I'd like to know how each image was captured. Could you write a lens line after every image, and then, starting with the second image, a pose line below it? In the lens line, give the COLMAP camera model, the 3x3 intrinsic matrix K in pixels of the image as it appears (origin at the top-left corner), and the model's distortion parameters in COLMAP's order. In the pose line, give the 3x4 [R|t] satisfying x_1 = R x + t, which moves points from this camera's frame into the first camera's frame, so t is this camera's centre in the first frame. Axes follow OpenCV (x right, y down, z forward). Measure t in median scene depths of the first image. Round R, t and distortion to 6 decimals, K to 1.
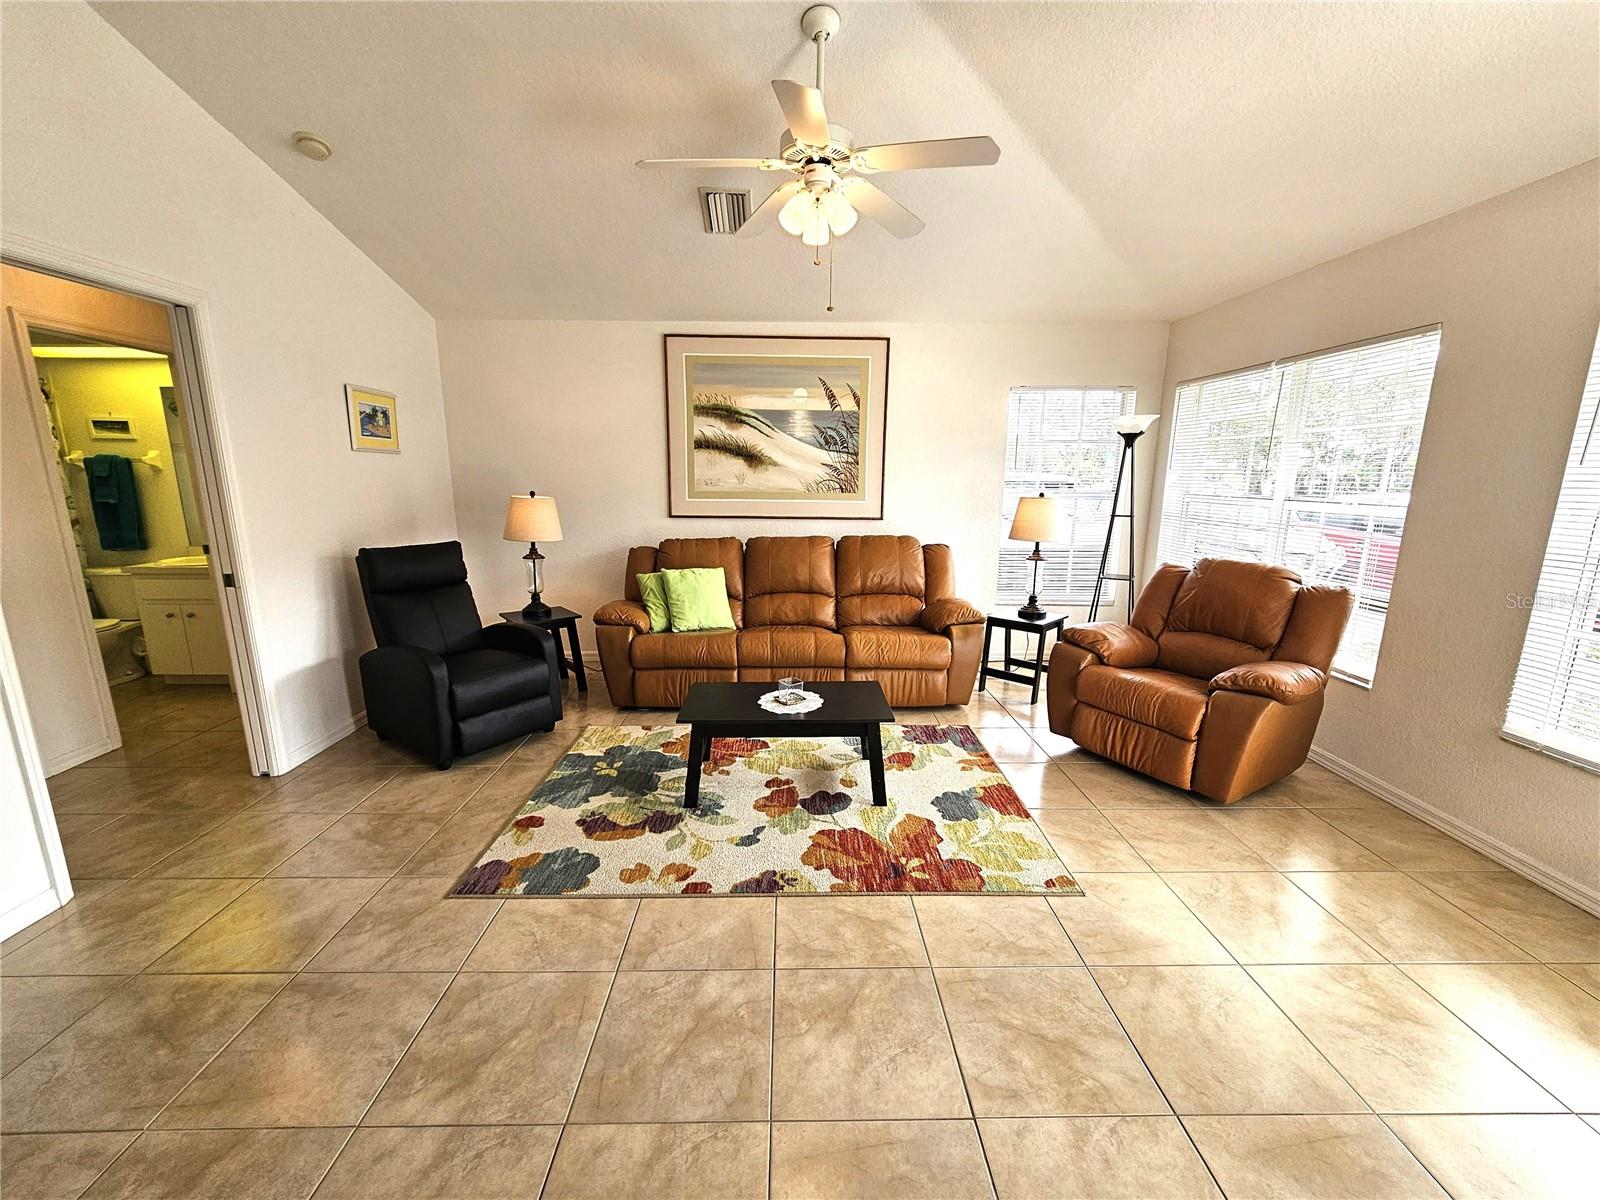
lens RADIAL K [[654.0, 0, 799.9], [0, 654.0, 610.9], [0, 0, 1]] dist [-0.006155, 0.003198]
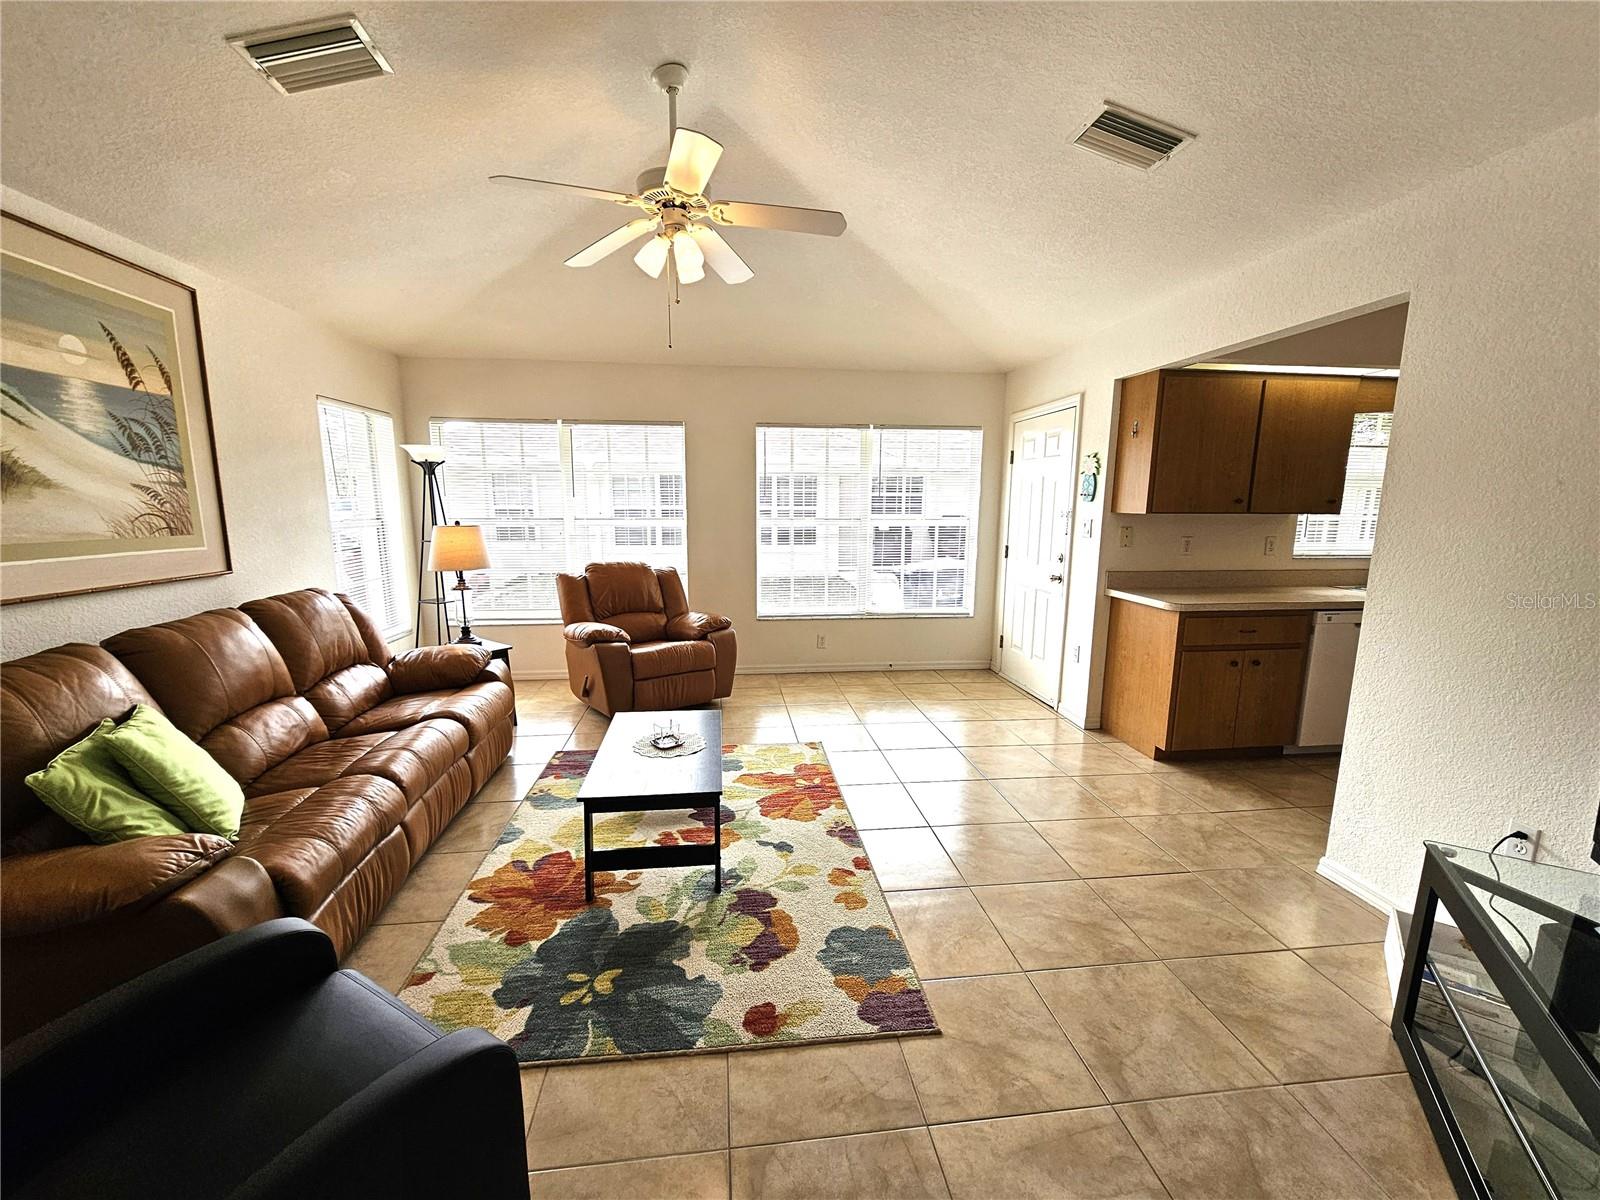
lens RADIAL K [[654.0, 0, 795.6], [0, 654.0, 610.4], [0, 0, 1]] dist [-0.006155, 0.003198]
pose [[-0.098846, -0.169356, 0.980586, -0.754151], [0.201165, 0.961665, 0.186367, -0.151788], [-0.974557, 0.215681, -0.060988, 0.685392]]
